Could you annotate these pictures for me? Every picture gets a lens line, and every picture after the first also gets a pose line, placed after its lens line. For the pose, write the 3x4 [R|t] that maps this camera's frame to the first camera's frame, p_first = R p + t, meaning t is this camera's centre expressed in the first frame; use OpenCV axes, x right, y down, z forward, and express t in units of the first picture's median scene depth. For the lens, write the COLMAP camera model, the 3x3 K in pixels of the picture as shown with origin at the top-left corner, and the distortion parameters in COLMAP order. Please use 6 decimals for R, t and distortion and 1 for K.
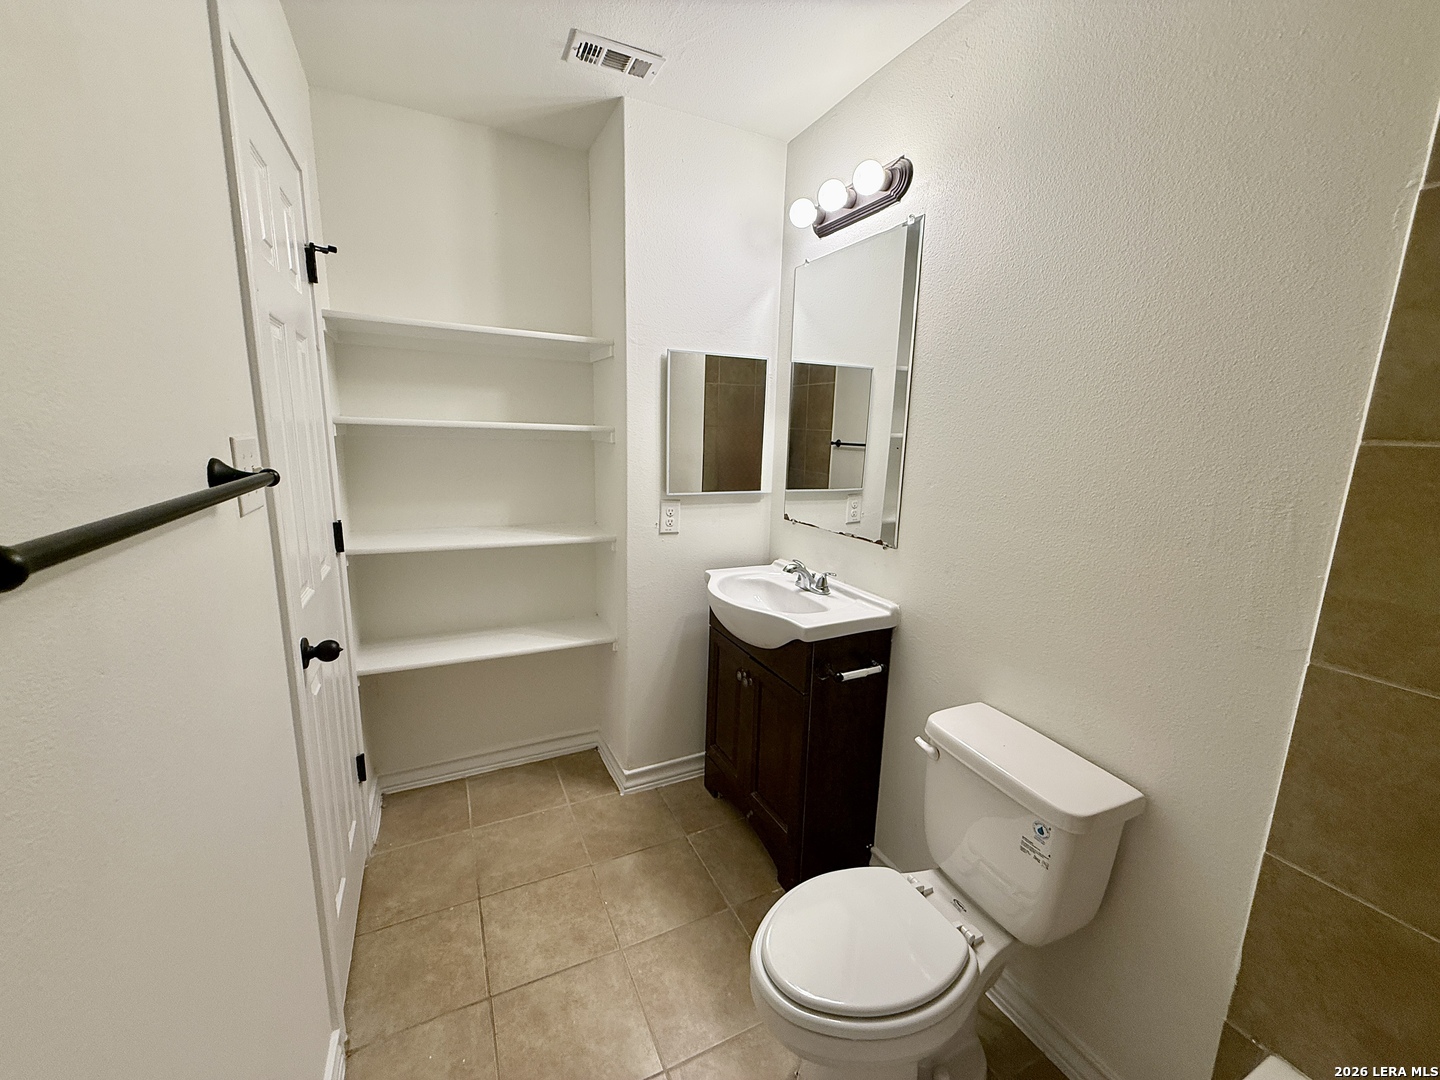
lens RADIAL K [[575.9, 0, 720.0], [0, 575.9, 540.5], [0, 0, 1]] dist [-0.000191, 0.000389]
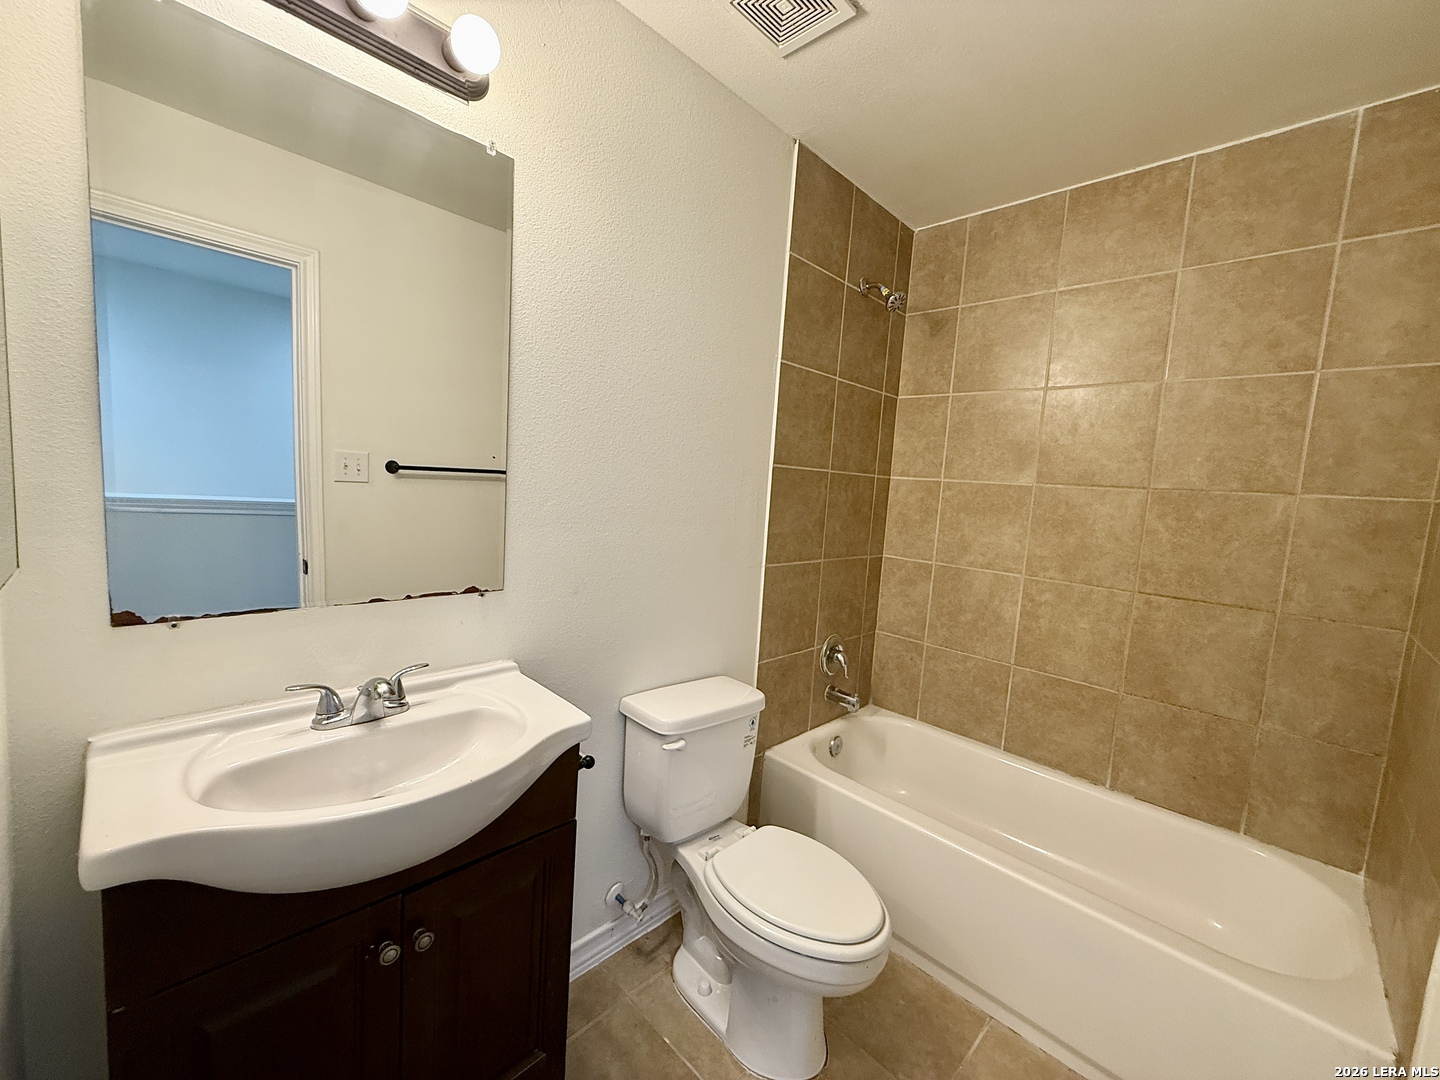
lens RADIAL K [[575.9, 0, 722.9], [0, 575.9, 543.0], [0, 0, 1]] dist [-0.000191, 0.000389]
pose [[-0.337880, -0.143028, 0.930258, -0.474277], [0.104296, 0.976609, 0.188036, -0.154494], [-0.935393, 0.160556, -0.315059, 0.936070]]
